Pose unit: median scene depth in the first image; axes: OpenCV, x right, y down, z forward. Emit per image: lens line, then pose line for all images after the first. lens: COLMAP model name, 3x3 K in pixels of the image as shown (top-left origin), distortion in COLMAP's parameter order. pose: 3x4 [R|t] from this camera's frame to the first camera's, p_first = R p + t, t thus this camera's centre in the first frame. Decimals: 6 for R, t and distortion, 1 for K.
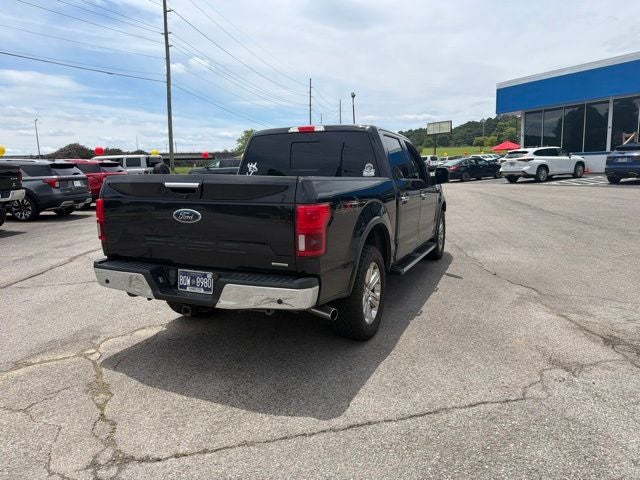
lens RADIAL K [[448.3, 0, 323.6], [0, 448.3, 233.8], [0, 0, 1]] dist [0.036920, -0.047616]
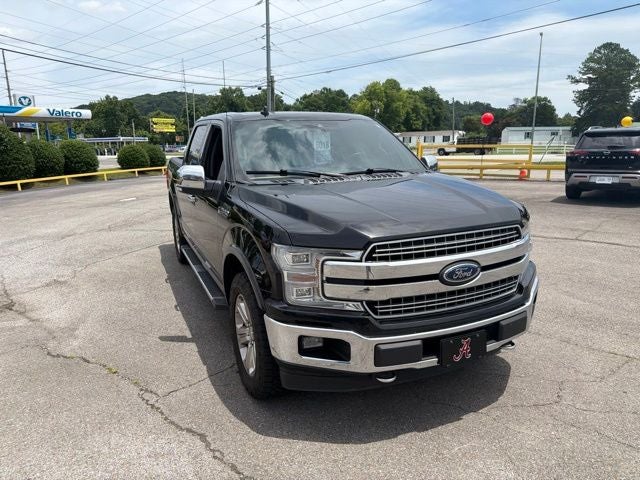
lens RADIAL K [[448.3, 0, 322.2], [0, 448.3, 248.0], [0, 0, 1]] dist [0.036920, -0.047616]
pose [[-0.674636, 0.198682, -0.710909, 0.901271], [-0.076359, 0.939144, 0.334931, -0.397133], [0.734191, 0.280241, -0.618409, 2.358241]]
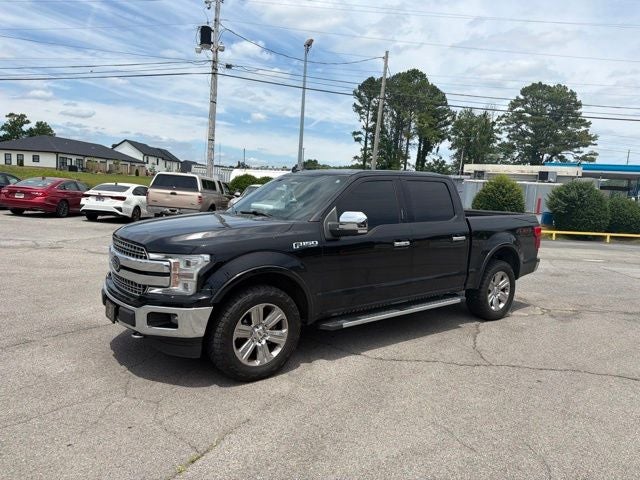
lens RADIAL K [[448.3, 0, 320.5], [0, 448.3, 251.4], [0, 0, 1]] dist [0.036920, -0.047616]
pose [[-0.876576, -0.088479, 0.473061, -0.535236], [0.038025, 0.967149, 0.251351, -0.438420], [-0.479759, 0.238316, -0.844415, 2.755165]]
